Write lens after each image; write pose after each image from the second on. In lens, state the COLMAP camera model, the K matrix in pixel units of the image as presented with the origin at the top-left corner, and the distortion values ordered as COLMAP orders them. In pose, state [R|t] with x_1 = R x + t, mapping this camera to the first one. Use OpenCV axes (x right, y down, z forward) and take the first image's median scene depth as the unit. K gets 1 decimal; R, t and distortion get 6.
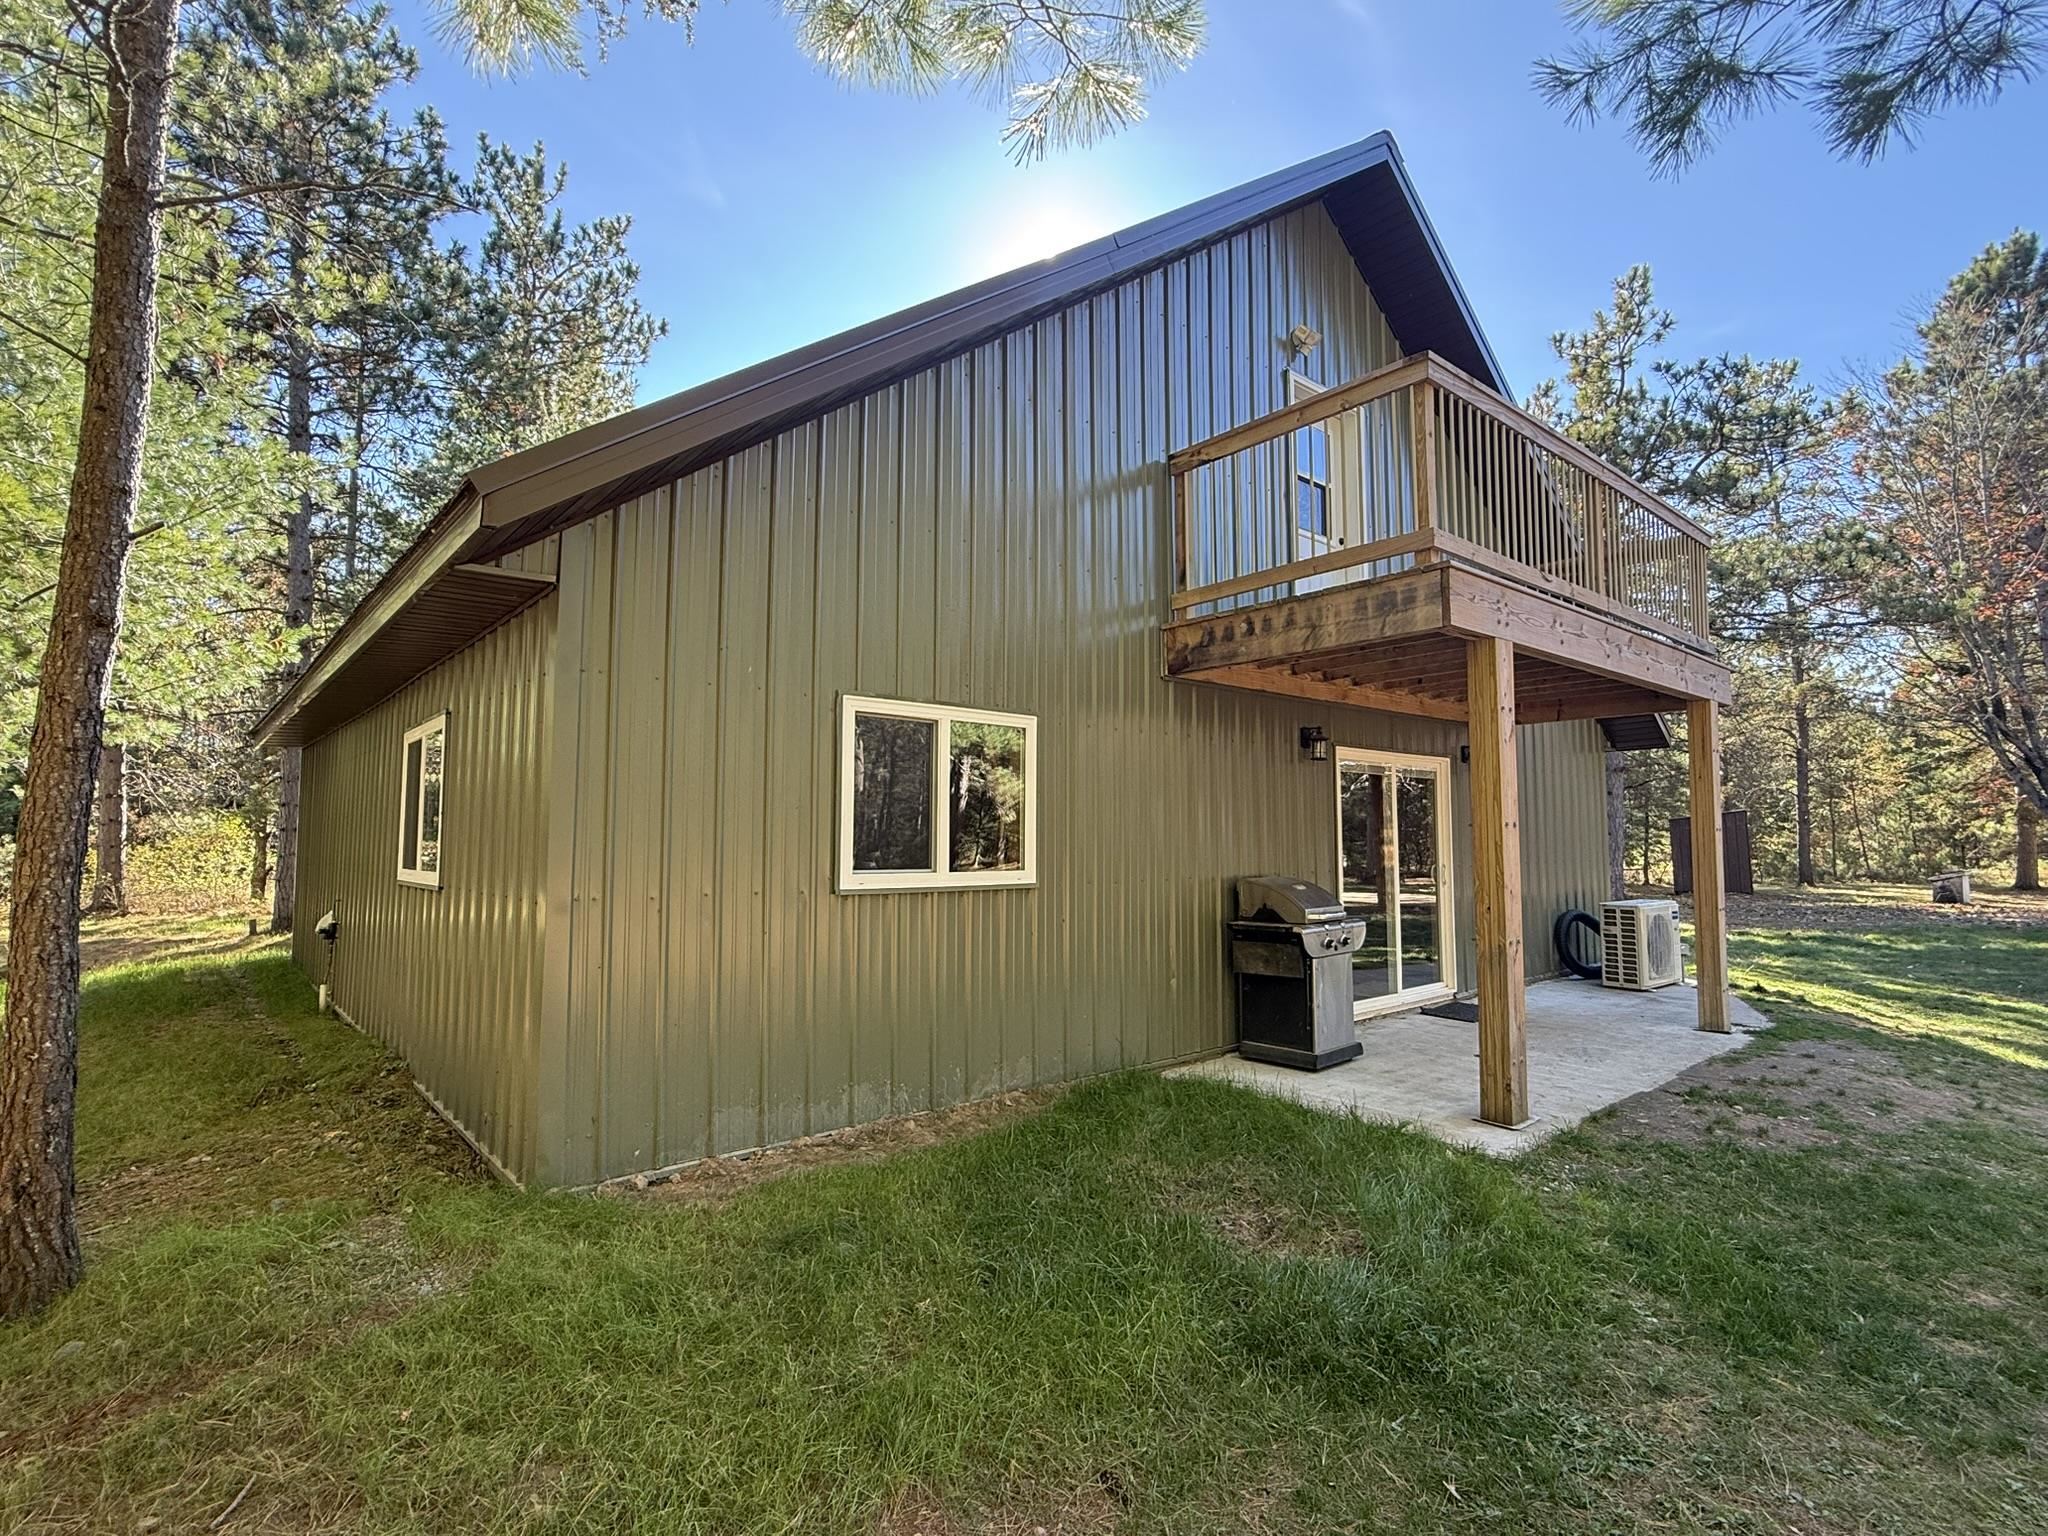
lens RADIAL K [[996.8, 0, 1020.8], [0, 996.8, 769.2], [0, 0, 1]] dist [0.002061, 0.000497]
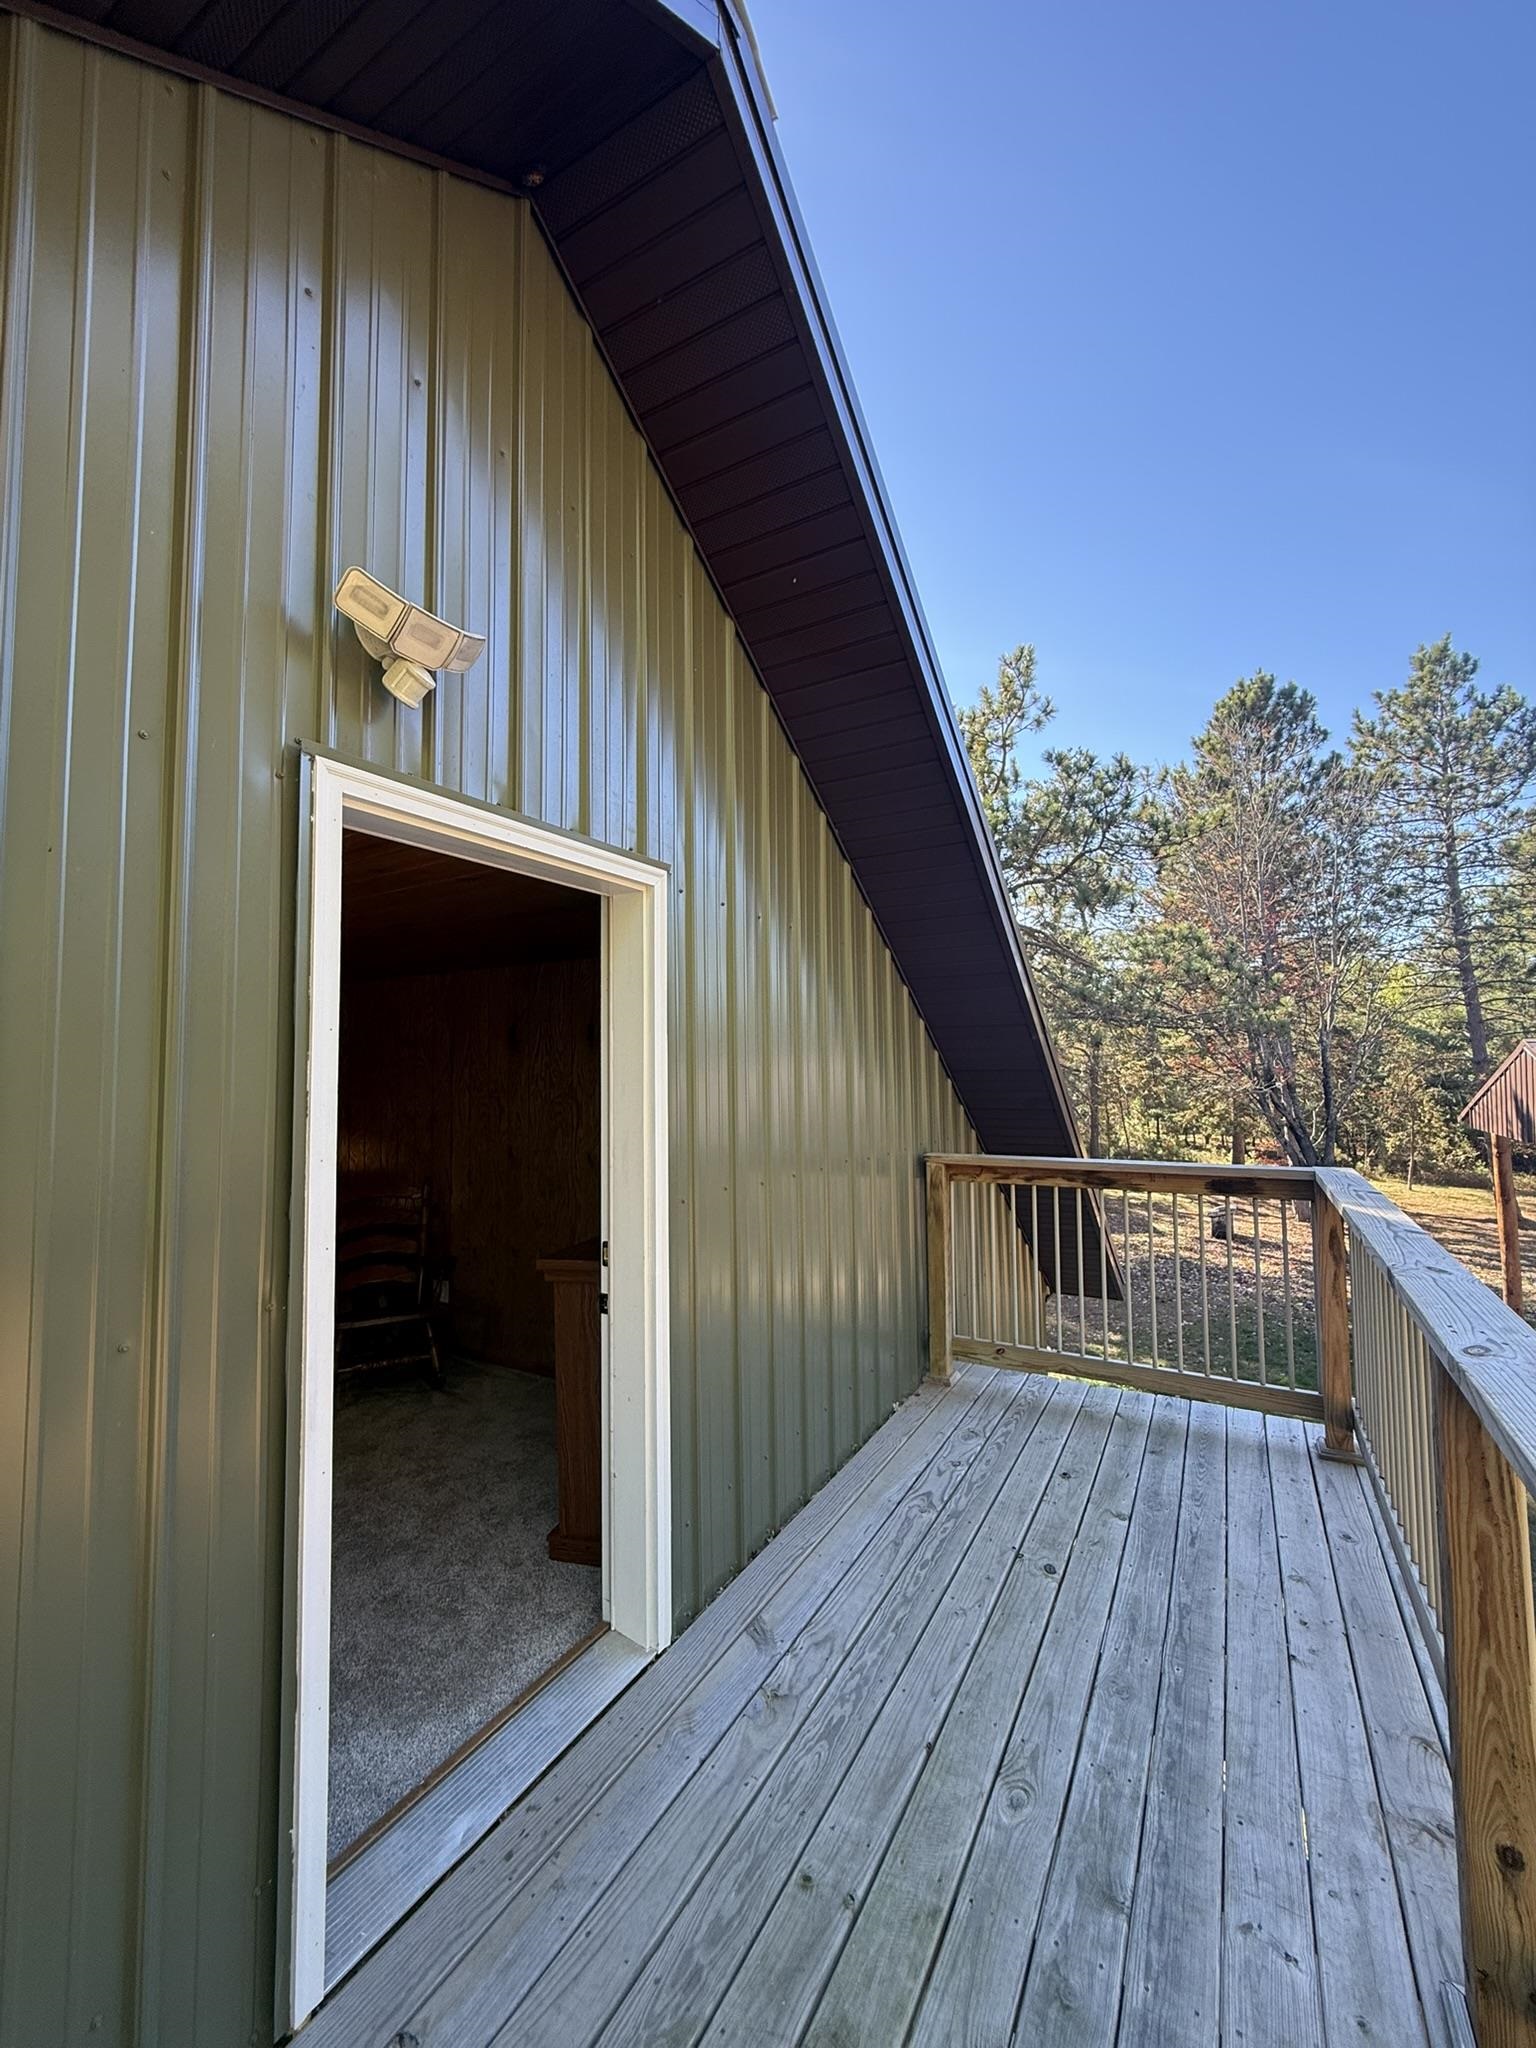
lens RADIAL K [[816.1, 0, 773.8], [0, 816.1, 1021.4], [0, 0, 1]] dist [0.006190, -0.000927]
pose [[0.943702, 0.011550, 0.330594, 0.135038], [-0.015030, 0.999855, 0.007970, -0.144260], [-0.330454, -0.012490, 0.943739, 0.328961]]
